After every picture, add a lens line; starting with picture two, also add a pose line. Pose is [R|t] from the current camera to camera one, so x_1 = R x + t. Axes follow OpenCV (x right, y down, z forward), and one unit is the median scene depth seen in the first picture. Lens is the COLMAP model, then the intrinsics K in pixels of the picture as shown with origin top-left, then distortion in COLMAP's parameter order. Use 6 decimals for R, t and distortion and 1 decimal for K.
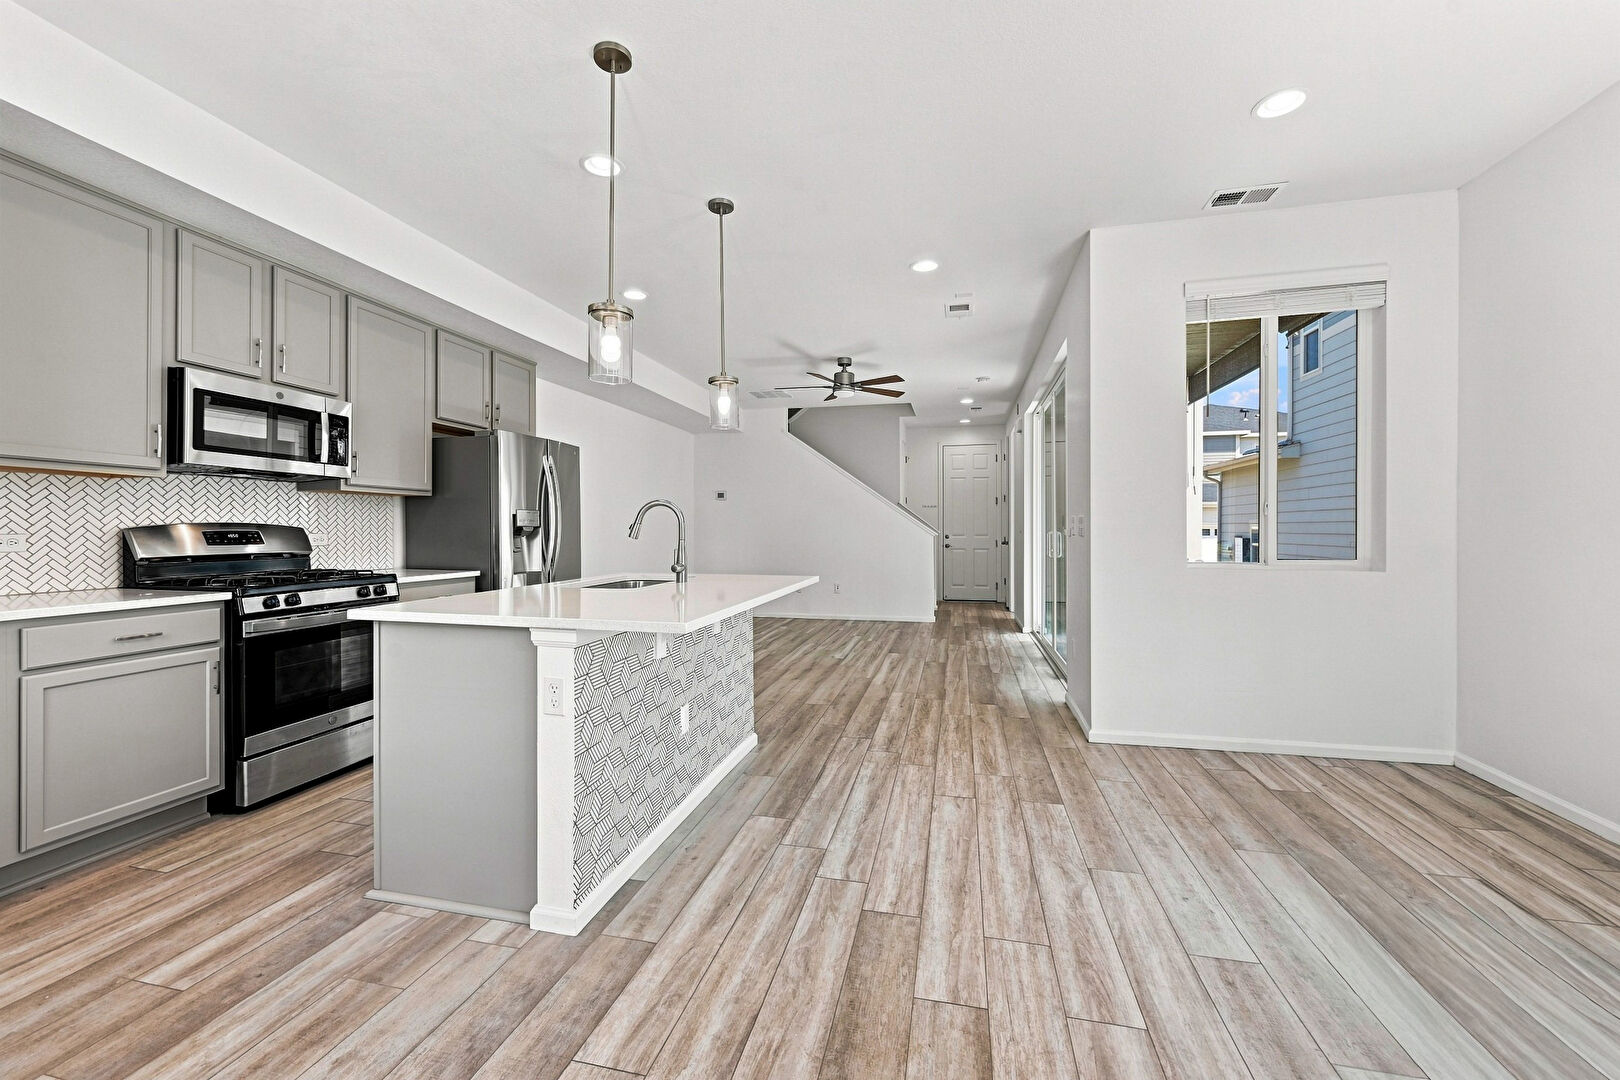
lens RADIAL K [[643.6, 0, 806.6], [0, 643.6, 541.1], [0, 0, 1]] dist [-0.001868, -0.000034]
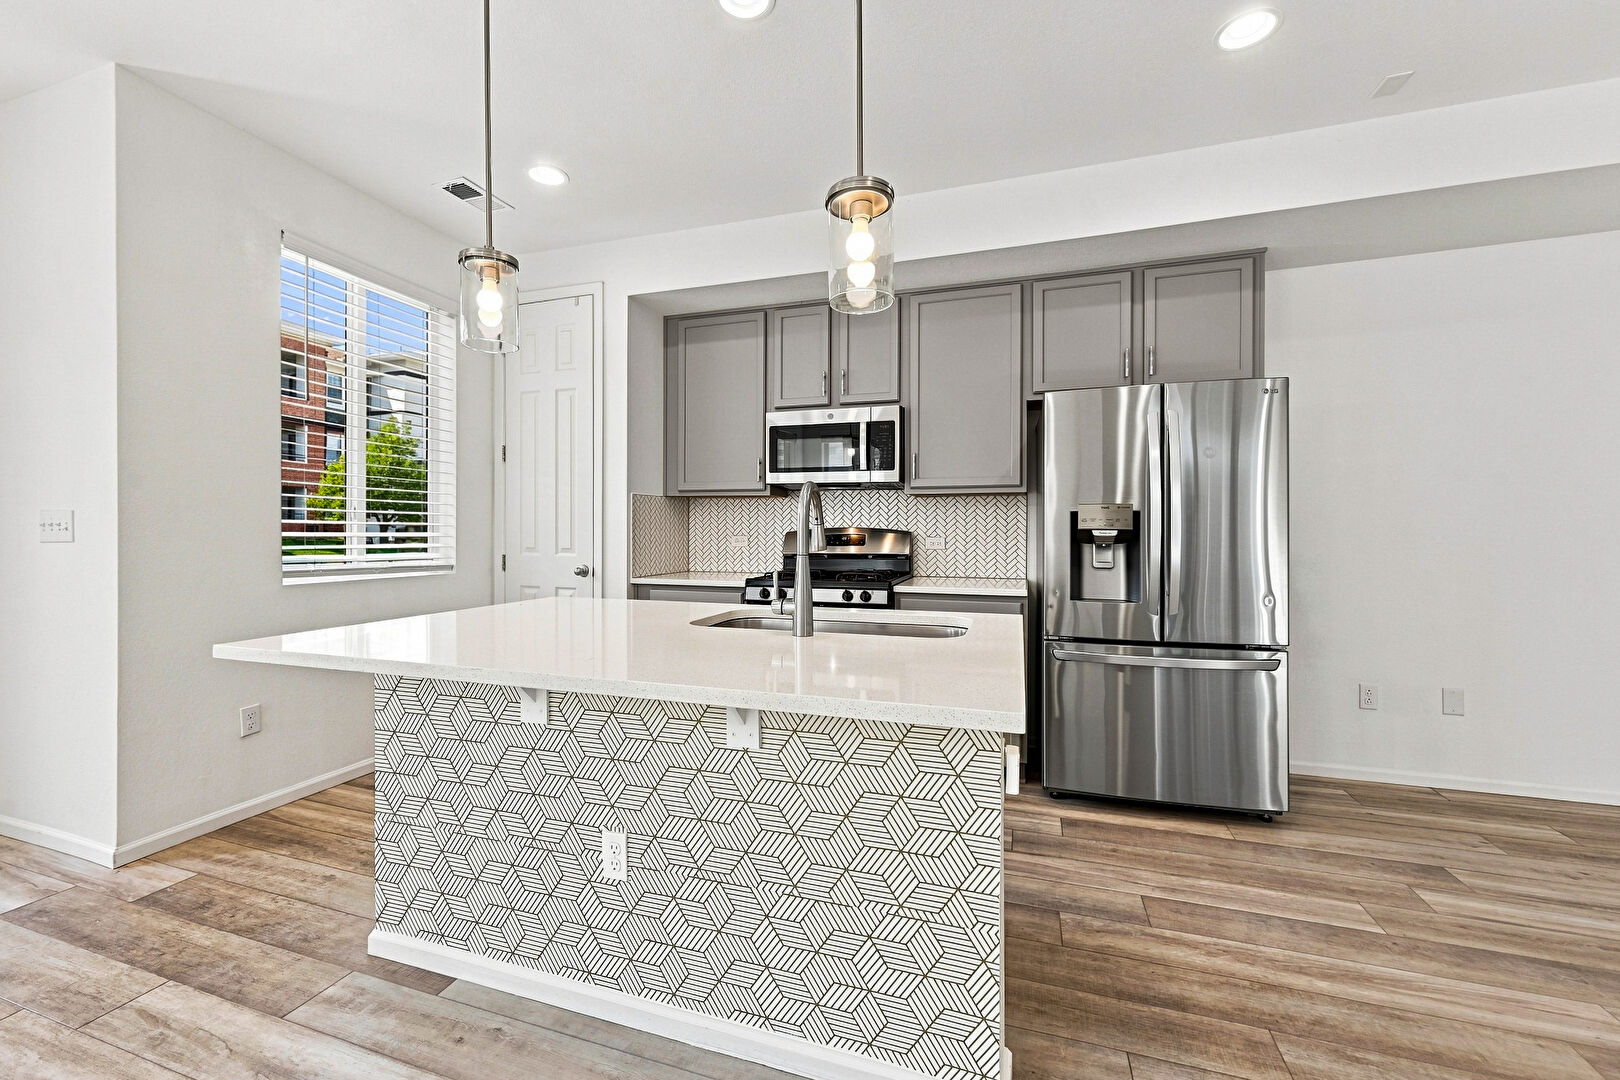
lens RADIAL K [[643.6, 0, 806.6], [0, 643.6, 541.1], [0, 0, 1]] dist [-0.001868, -0.000034]
pose [[-0.085298, 0.014108, -0.996256, 0.337852], [-0.019432, 0.999686, 0.015821, -0.021357], [0.996166, 0.020709, -0.084997, 1.082830]]
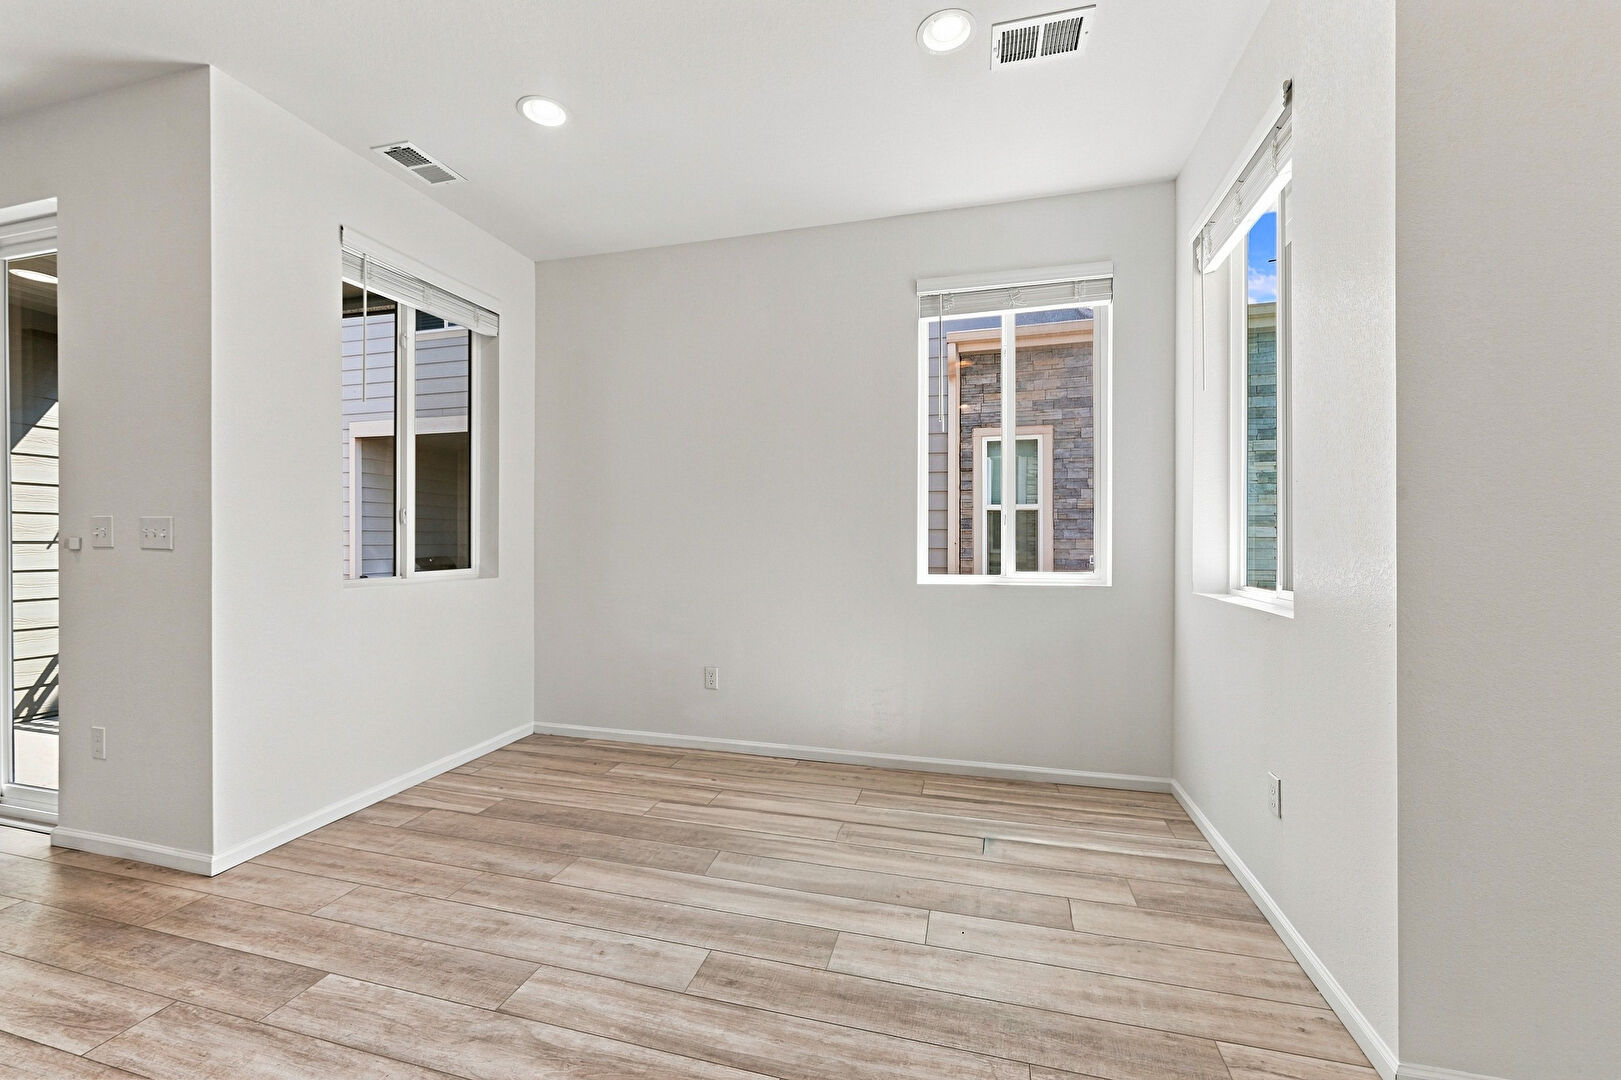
lens RADIAL K [[640.1, 0, 804.0], [0, 640.1, 541.3], [0, 0, 1]] dist [-0.000421, -0.000027]
pose [[0.030221, -0.000771, 0.999543, -0.197679], [0.015764, 0.999876, 0.000295, -0.006533], [-0.999419, 0.015748, 0.030229, 0.469943]]
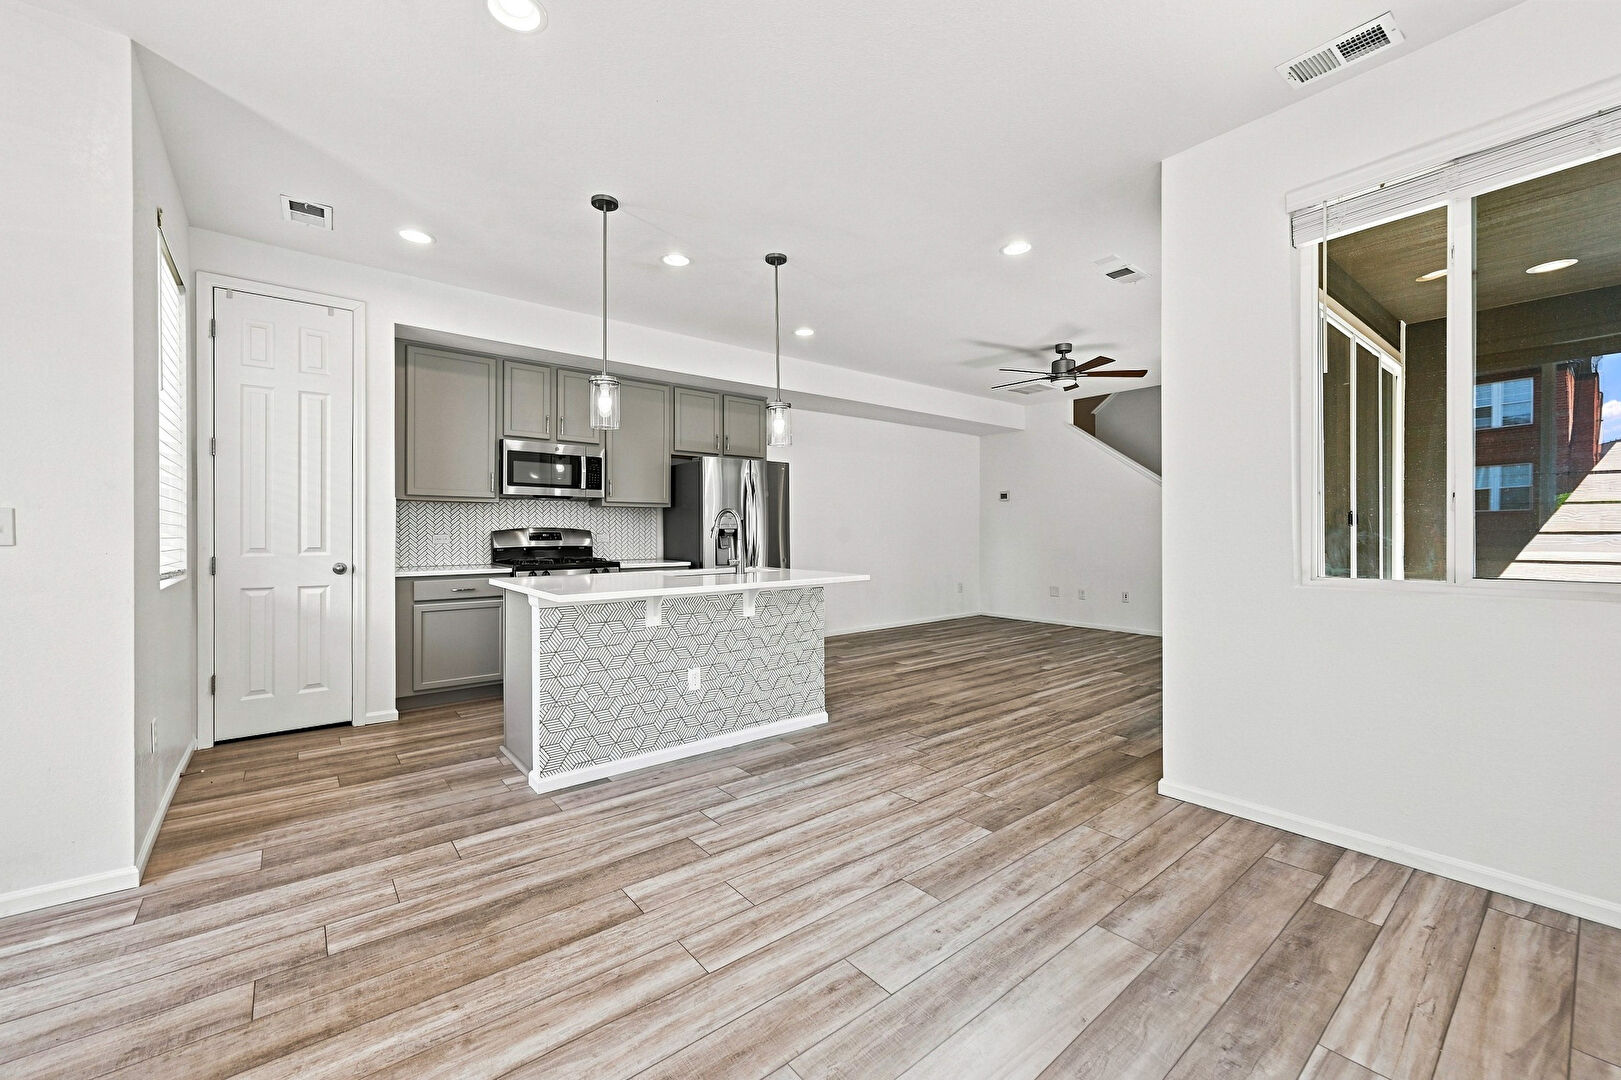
lens RADIAL K [[644.0, 0, 807.1], [0, 644.0, 541.1], [0, 0, 1]] dist [-0.001868, -0.000034]
pose [[0.791941, 0.008674, -0.610536, 0.686873], [-0.009663, 0.999952, 0.001672, -0.002697], [0.610521, 0.004575, 0.791987, 0.103283]]
